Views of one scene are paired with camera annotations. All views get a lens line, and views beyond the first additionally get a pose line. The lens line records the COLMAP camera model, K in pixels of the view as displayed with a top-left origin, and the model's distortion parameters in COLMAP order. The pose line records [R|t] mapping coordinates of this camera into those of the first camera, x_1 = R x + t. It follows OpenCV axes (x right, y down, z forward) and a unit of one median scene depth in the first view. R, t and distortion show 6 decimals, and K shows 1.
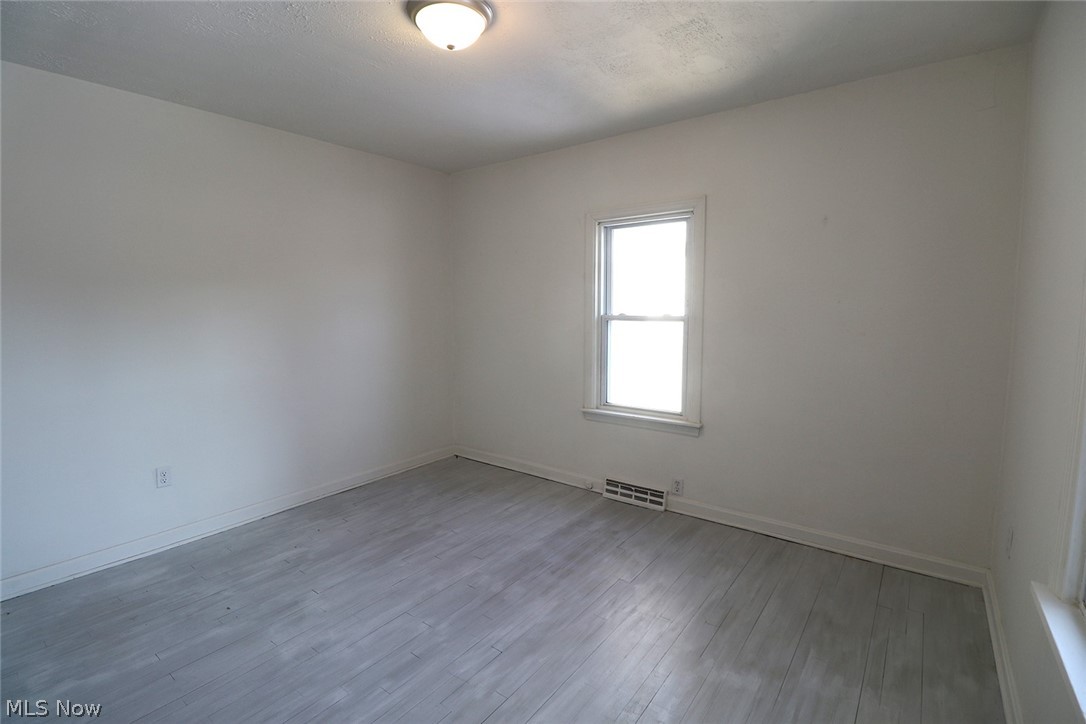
lens RADIAL K [[499.3, 0, 539.5], [0, 499.3, 351.7], [0, 0, 1]] dist [0.003044, -0.015298]
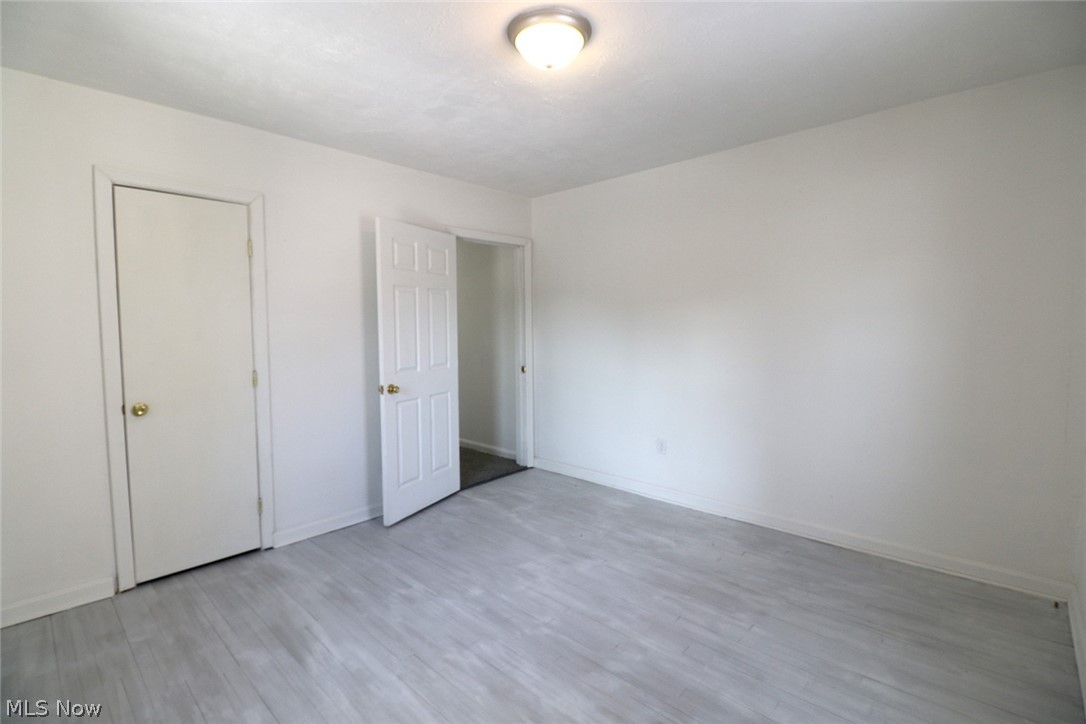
lens RADIAL K [[499.3, 0, 539.5], [0, 499.3, 351.7], [0, 0, 1]] dist [0.003044, -0.015298]
pose [[-0.102772, 0.065808, -0.992526, 0.716801], [-0.079700, 0.994056, 0.074162, -0.089901], [0.991507, 0.086726, -0.096916, 0.934495]]
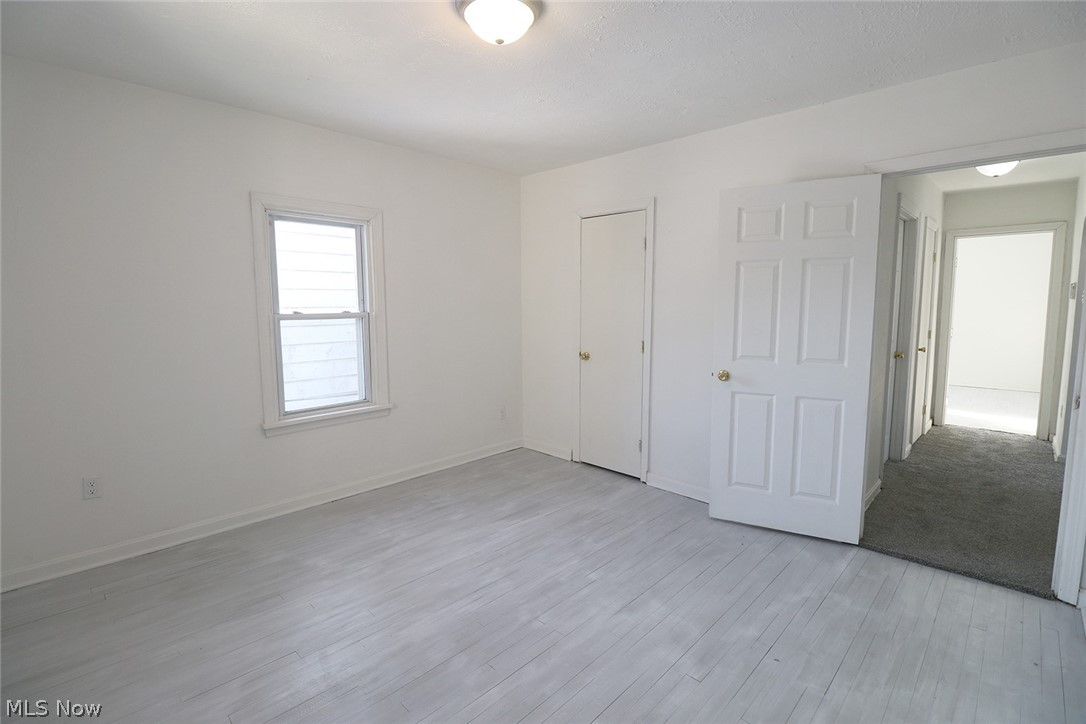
lens RADIAL K [[494.2, 0, 543.0], [0, 494.2, 362.0], [0, 0, 1]] dist [-0.029243, 0.000194]
pose [[-0.993119, -0.009810, 0.116694, -0.309511], [0.014467, 0.978573, 0.205390, -0.151010], [-0.116209, 0.205665, -0.971698, 1.678006]]
